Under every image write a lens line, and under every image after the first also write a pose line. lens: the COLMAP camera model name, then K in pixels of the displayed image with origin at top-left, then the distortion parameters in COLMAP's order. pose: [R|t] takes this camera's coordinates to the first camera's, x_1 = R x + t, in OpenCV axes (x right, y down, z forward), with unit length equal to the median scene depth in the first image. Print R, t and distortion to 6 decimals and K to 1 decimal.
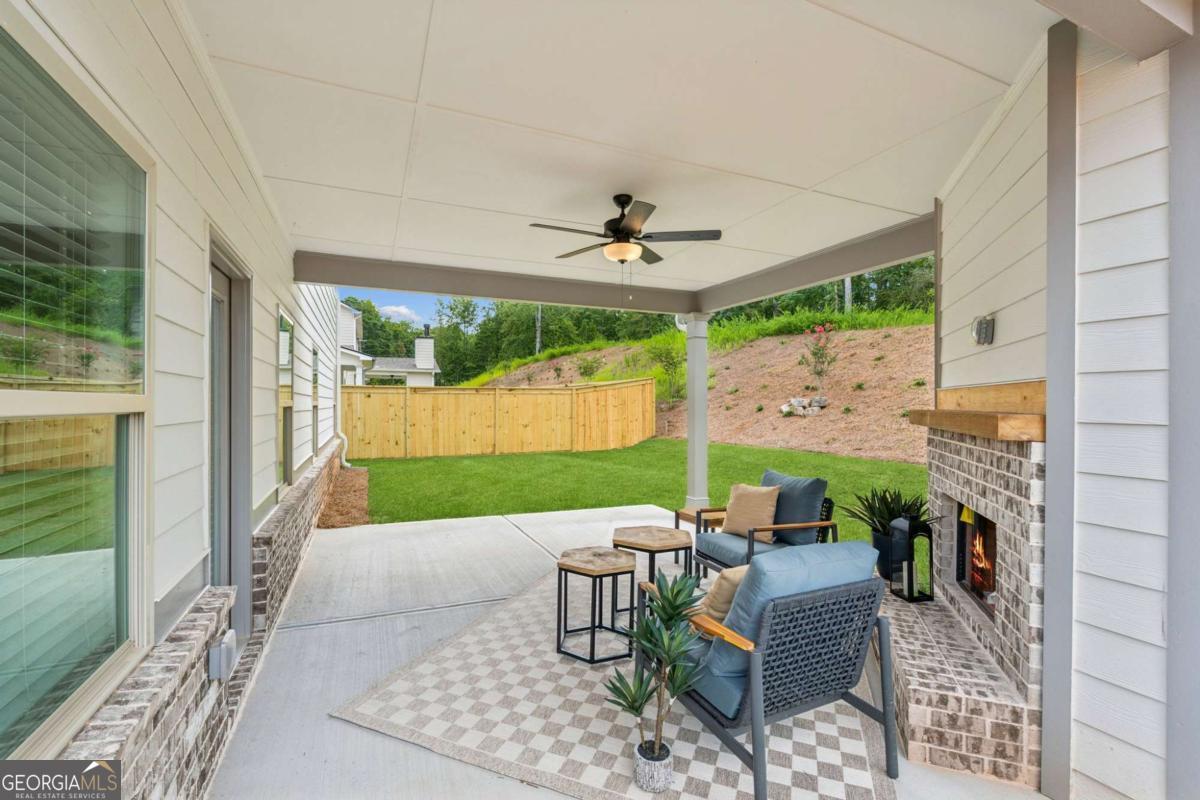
lens RADIAL K [[524.9, 0, 600.1], [0, 524.9, 402.6], [0, 0, 1]] dist [-0.007193, 0.000813]
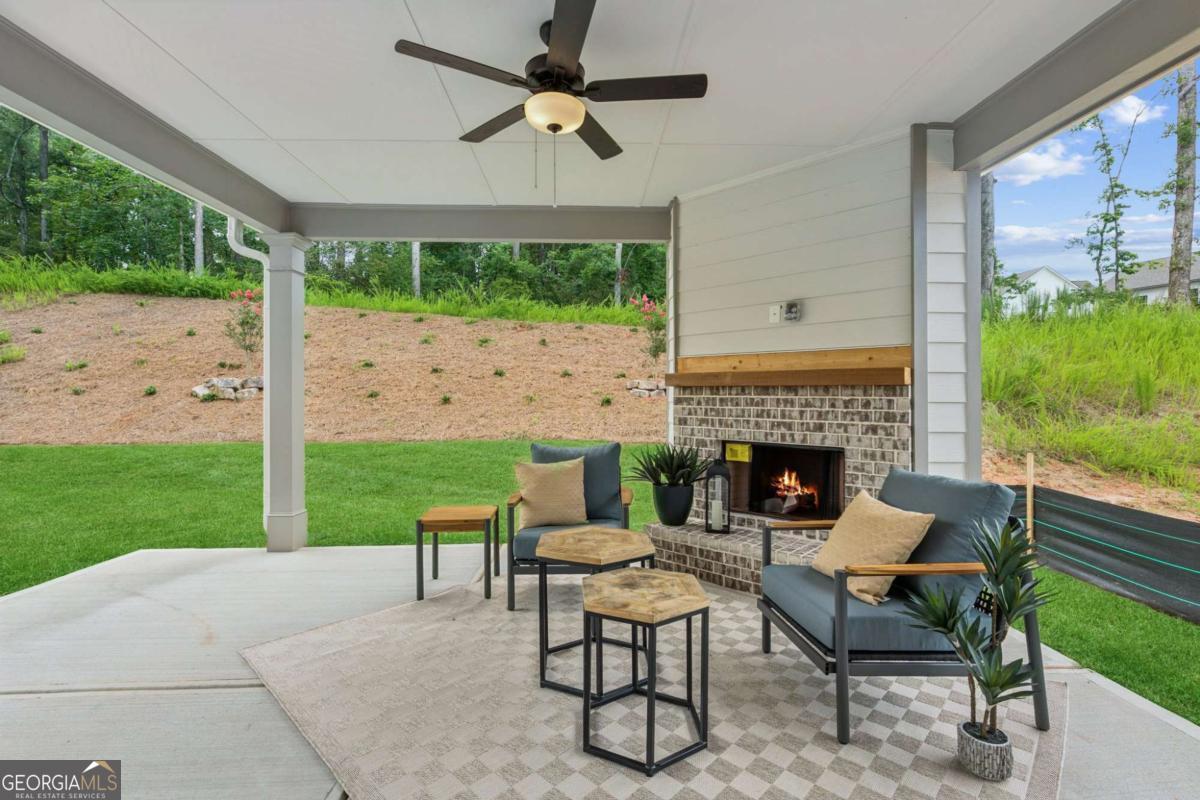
lens RADIAL K [[524.9, 0, 607.1], [0, 524.9, 392.2], [0, 0, 1]] dist [-0.007193, 0.000813]
pose [[0.369467, -0.002696, 0.929240, -0.216052], [0.002155, 0.999996, 0.002045, 0.021081], [-0.929241, 0.001247, 0.369471, 0.288499]]
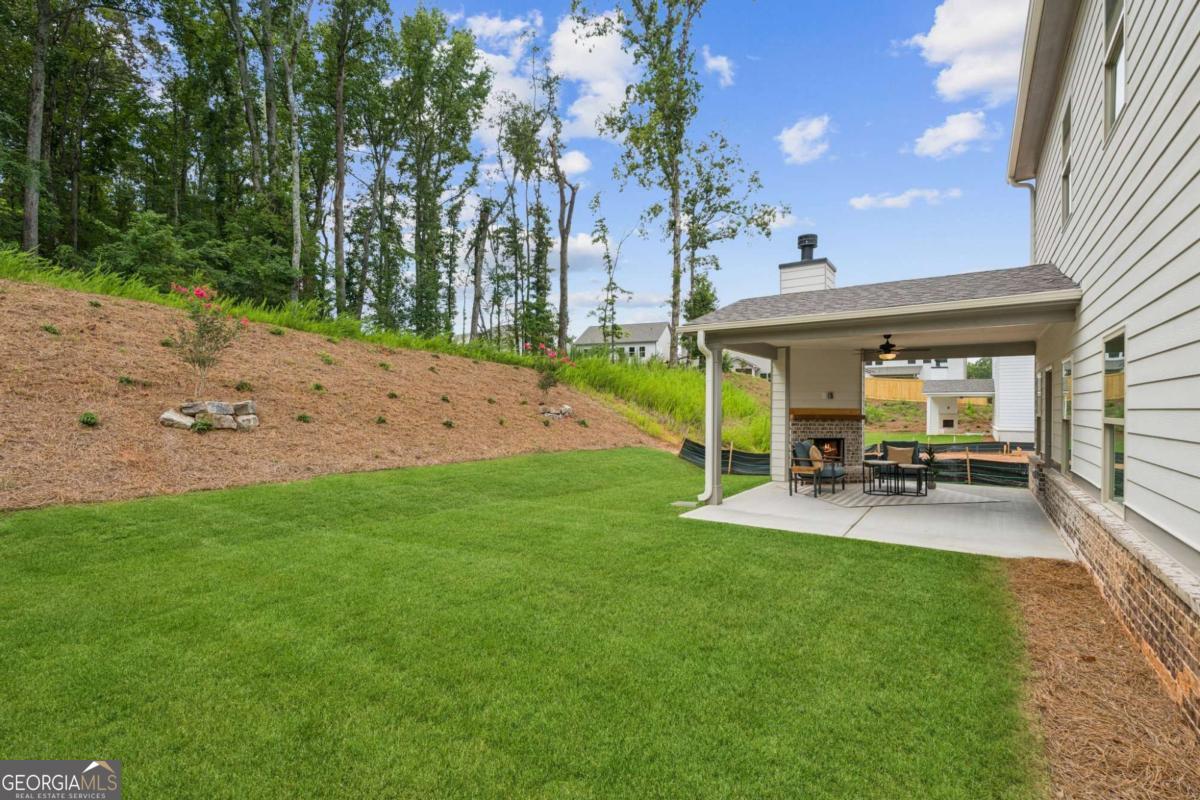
lens RADIAL K [[524.9, 0, 594.0], [0, 524.9, 404.5], [0, 0, 1]] dist [-0.007193, 0.000813]
pose [[-0.495366, -0.003176, 0.868678, -0.612911], [-0.008662, 0.999962, -0.001283, -0.012596], [-0.868641, -0.008160, -0.495375, 1.456145]]
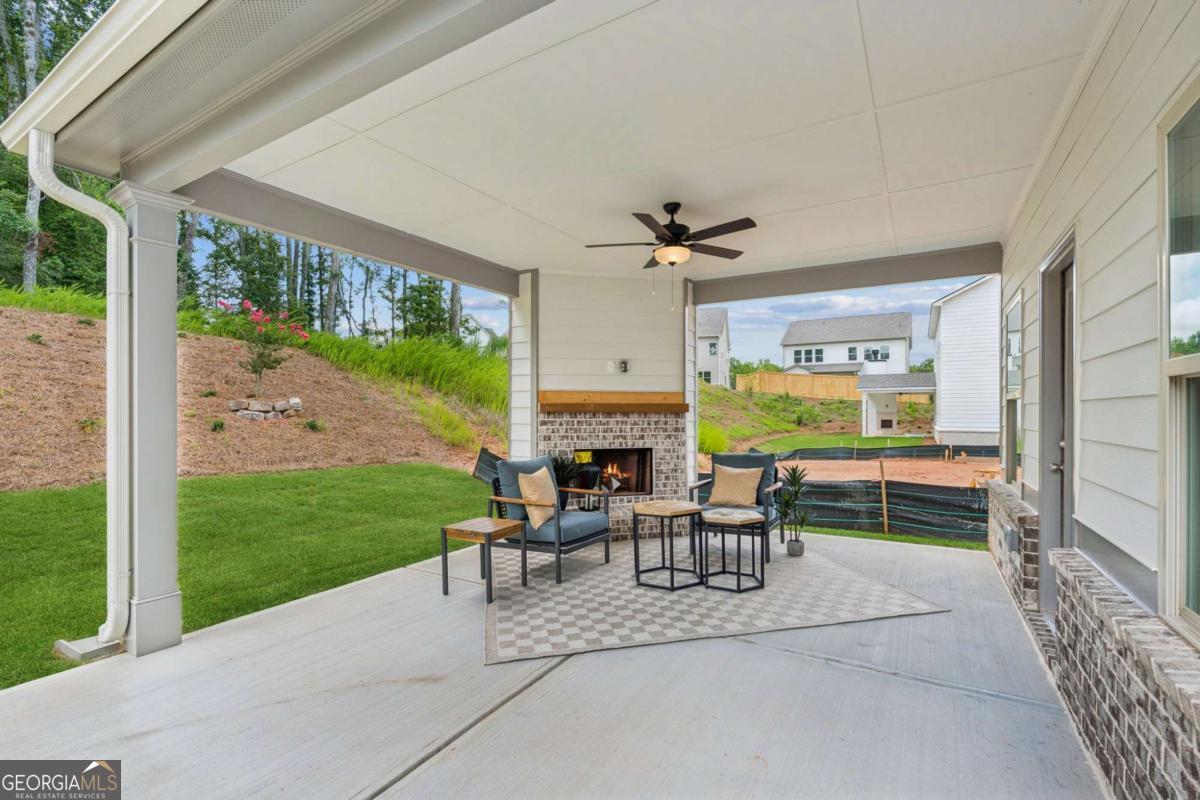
lens RADIAL K [[524.9, 0, 595.8], [0, 524.9, 410.3], [0, 0, 1]] dist [-0.007193, 0.000813]
pose [[-0.557378, -0.001351, 0.830257, -0.317019], [-0.001393, 0.999999, 0.000691, 0.014157], [-0.830257, -0.000772, -0.557380, 0.710876]]
